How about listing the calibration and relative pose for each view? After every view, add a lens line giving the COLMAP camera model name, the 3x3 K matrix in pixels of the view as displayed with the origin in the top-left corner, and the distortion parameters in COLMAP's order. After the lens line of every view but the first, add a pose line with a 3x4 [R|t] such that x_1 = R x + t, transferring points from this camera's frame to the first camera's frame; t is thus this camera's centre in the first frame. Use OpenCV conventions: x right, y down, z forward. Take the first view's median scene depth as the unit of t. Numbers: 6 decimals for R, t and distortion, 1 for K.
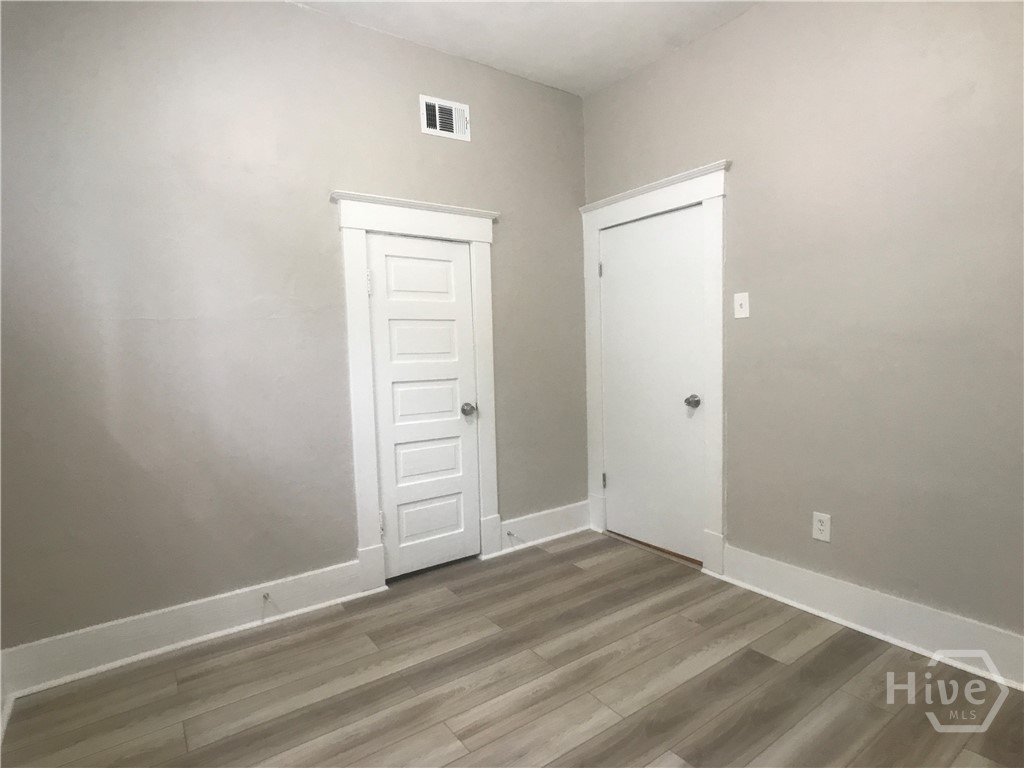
lens RADIAL K [[549.8, 0, 512.0], [0, 549.8, 384.0], [0, 0, 1]] dist [-0.003848, -0.000804]
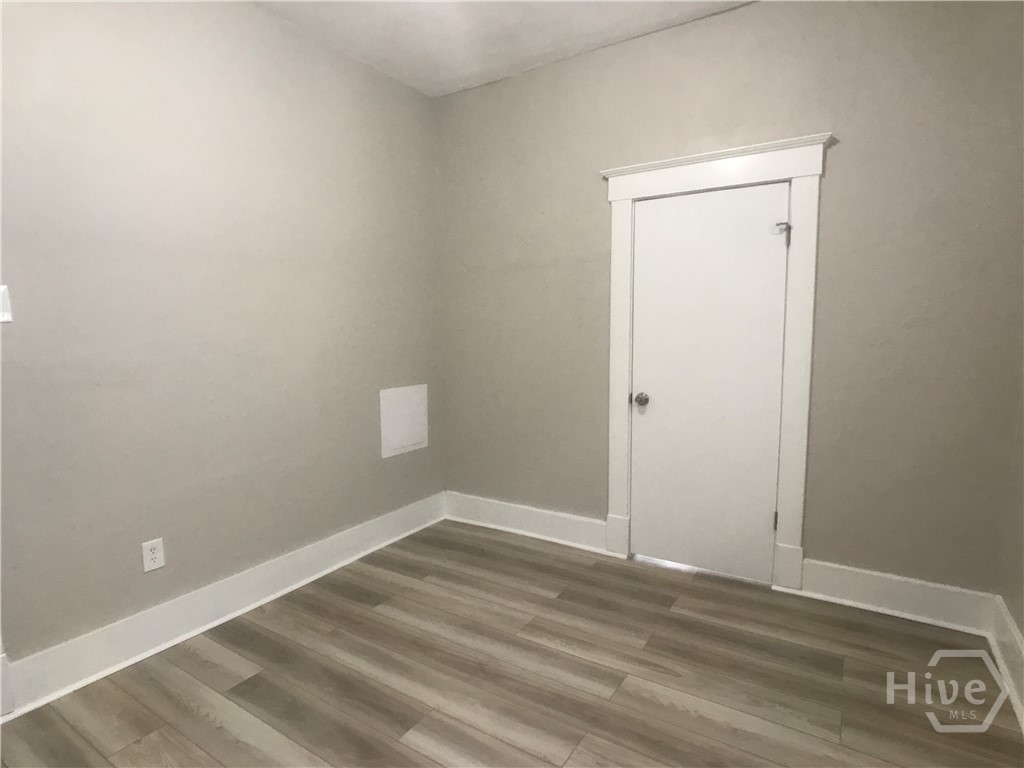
lens RADIAL K [[549.8, 0, 512.0], [0, 549.8, 384.0], [0, 0, 1]] dist [-0.003848, -0.000804]
pose [[-0.375817, -0.056849, 0.924949, -0.515361], [0.083702, 0.991954, 0.094976, -0.062774], [-0.922906, 0.113114, -0.368034, 0.789023]]
